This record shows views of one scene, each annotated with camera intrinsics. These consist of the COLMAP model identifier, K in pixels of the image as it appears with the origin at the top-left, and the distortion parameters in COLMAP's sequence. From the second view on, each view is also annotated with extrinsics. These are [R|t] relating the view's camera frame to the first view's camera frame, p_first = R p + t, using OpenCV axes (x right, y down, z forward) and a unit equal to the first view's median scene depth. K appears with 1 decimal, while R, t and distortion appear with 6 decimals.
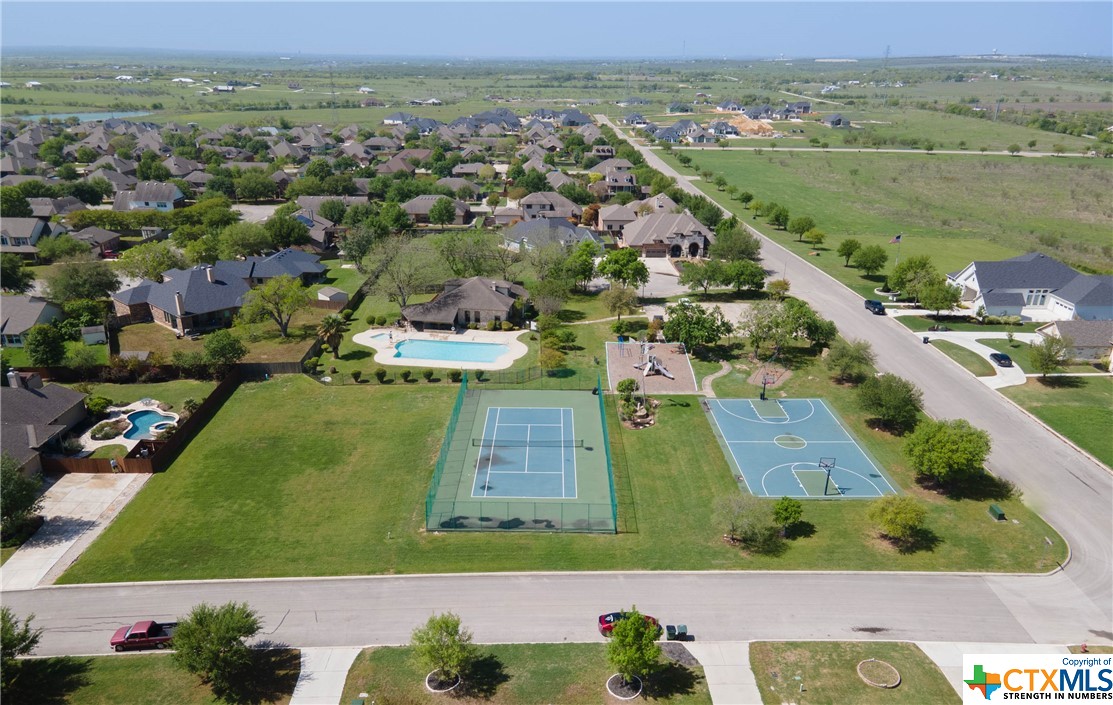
lens RADIAL K [[810.3, 0, 563.8], [0, 810.3, 404.4], [0, 0, 1]] dist [0.025387, 0.051327]
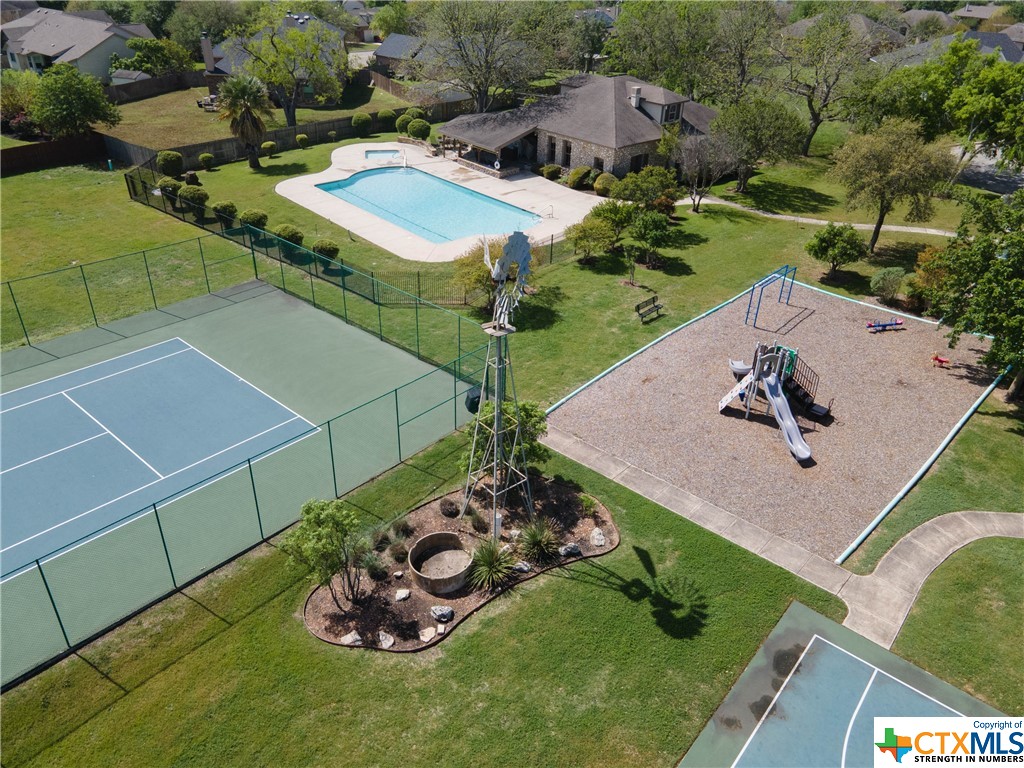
lens RADIAL K [[750.7, 0, 499.9], [0, 750.7, 379.5], [0, 0, 1]] dist [0.027075, 0.003434]
pose [[0.739273, 0.344735, -0.578474, 0.159572], [-0.273264, 0.938696, 0.210181, -0.066234], [0.615468, 0.002695, 0.788157, 0.629415]]
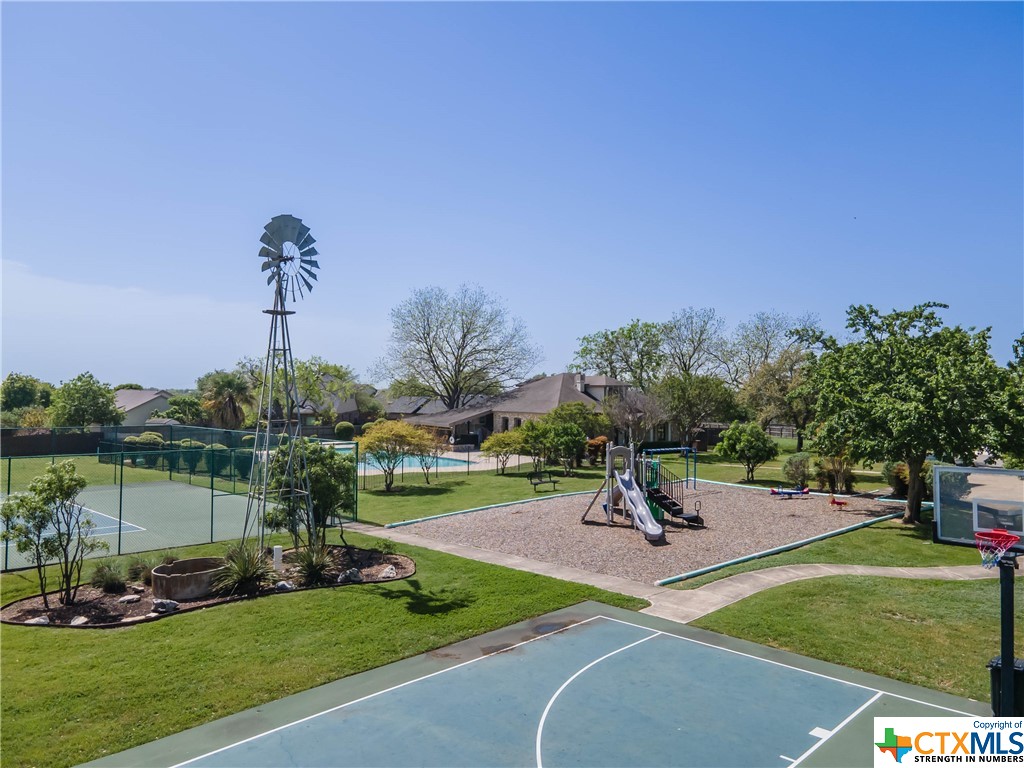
lens RADIAL K [[750.7, 0, 499.9], [0, 750.7, 379.5], [0, 0, 1]] dist [0.027075, 0.003434]
pose [[0.699661, -0.016542, -0.714284, 0.211922], [-0.276190, 0.915754, -0.291744, 0.000086], [0.658934, 0.401400, 0.636148, 0.683013]]
